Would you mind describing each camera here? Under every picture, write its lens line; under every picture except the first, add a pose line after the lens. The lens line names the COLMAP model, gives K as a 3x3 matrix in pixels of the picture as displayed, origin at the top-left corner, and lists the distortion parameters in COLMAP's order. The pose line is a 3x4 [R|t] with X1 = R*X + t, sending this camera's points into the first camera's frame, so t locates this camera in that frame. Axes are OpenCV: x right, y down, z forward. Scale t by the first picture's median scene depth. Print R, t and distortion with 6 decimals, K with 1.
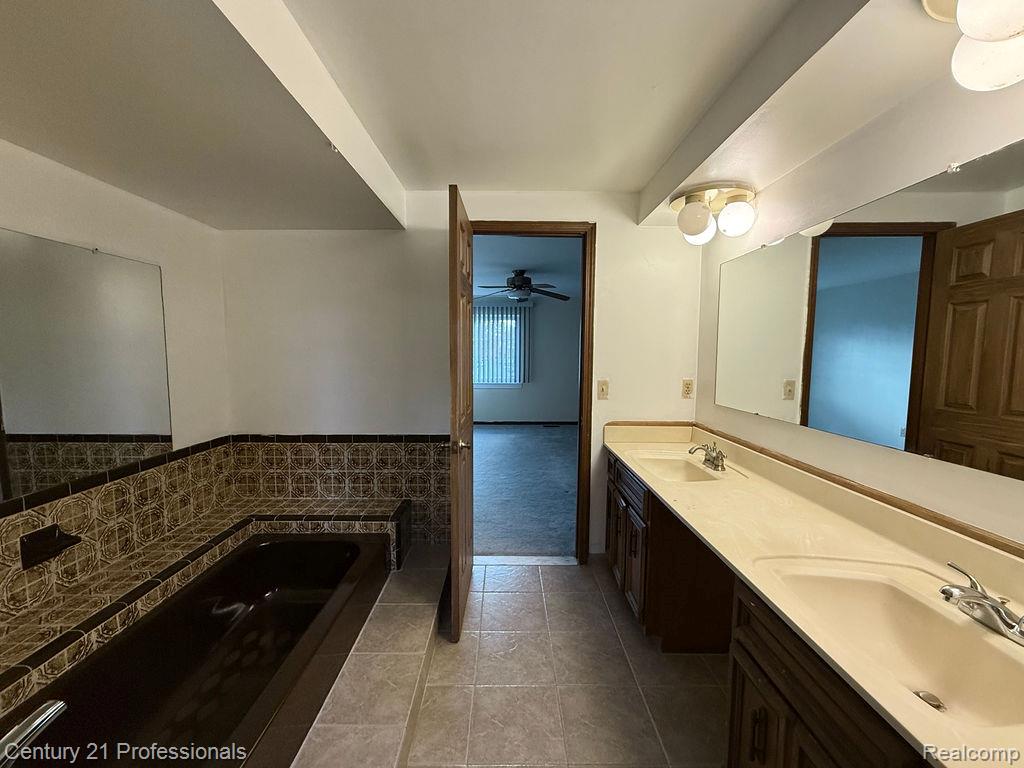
lens RADIAL K [[425.0, 0, 509.4], [0, 425.0, 387.6], [0, 0, 1]] dist [0.000667, -0.000055]
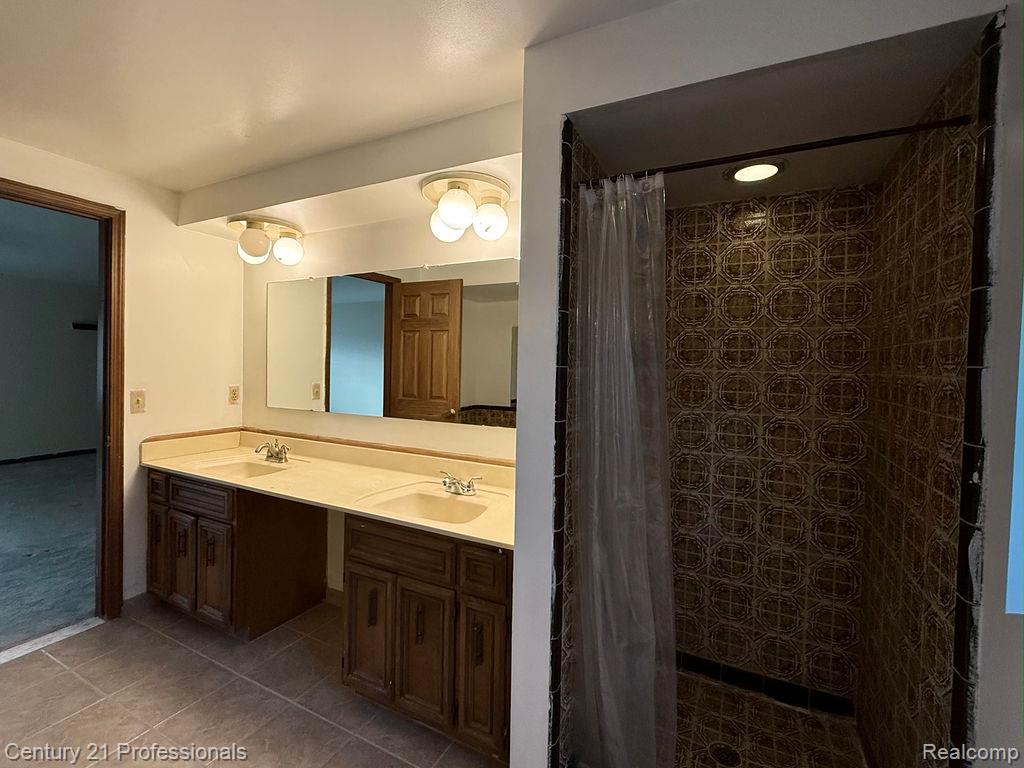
lens RADIAL K [[462.4, 0, 508.8], [0, 462.4, 372.2], [0, 0, 1]] dist [-0.001458, -0.000284]
pose [[0.460154, -0.012708, 0.887748, -0.310971], [0.059028, 0.998123, -0.016308, 0.005851], [-0.885875, 0.059906, 0.460040, -0.125636]]
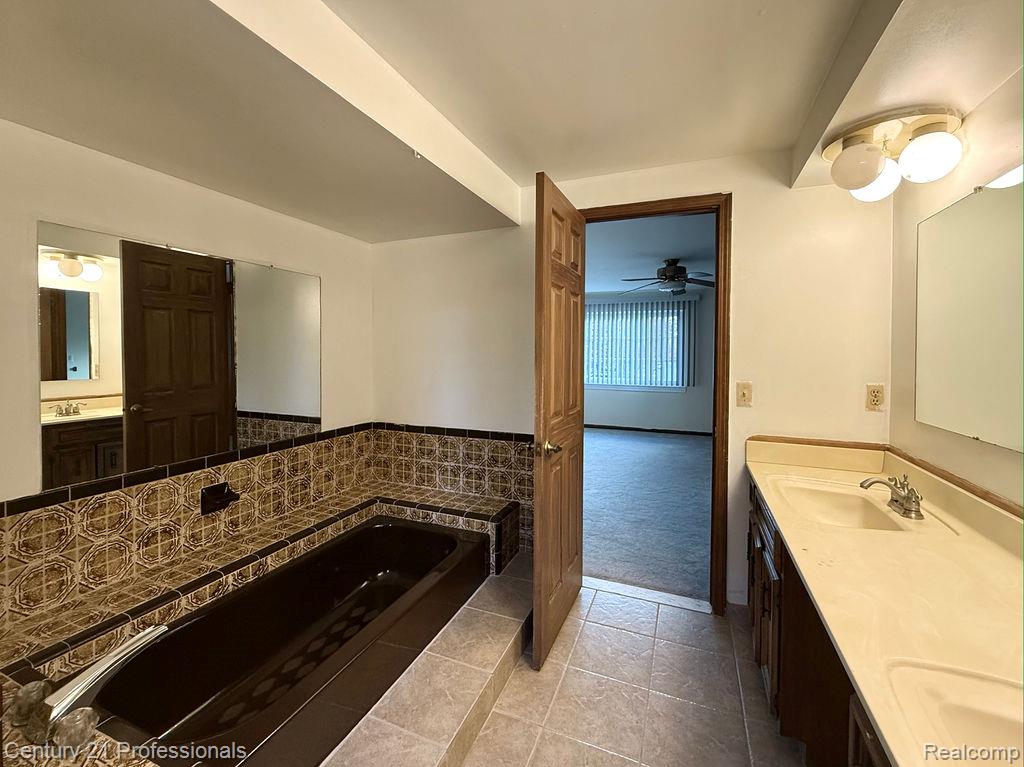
lens RADIAL K [[438.8, 0, 511.3], [0, 438.8, 358.6], [0, 0, 1]] dist [0.000088, 0.000061]
pose [[0.921583, 0.007600, -0.388108, 0.158099], [-0.035275, 0.997311, -0.064233, 0.006855], [0.386576, 0.072887, 0.919373, 0.076176]]
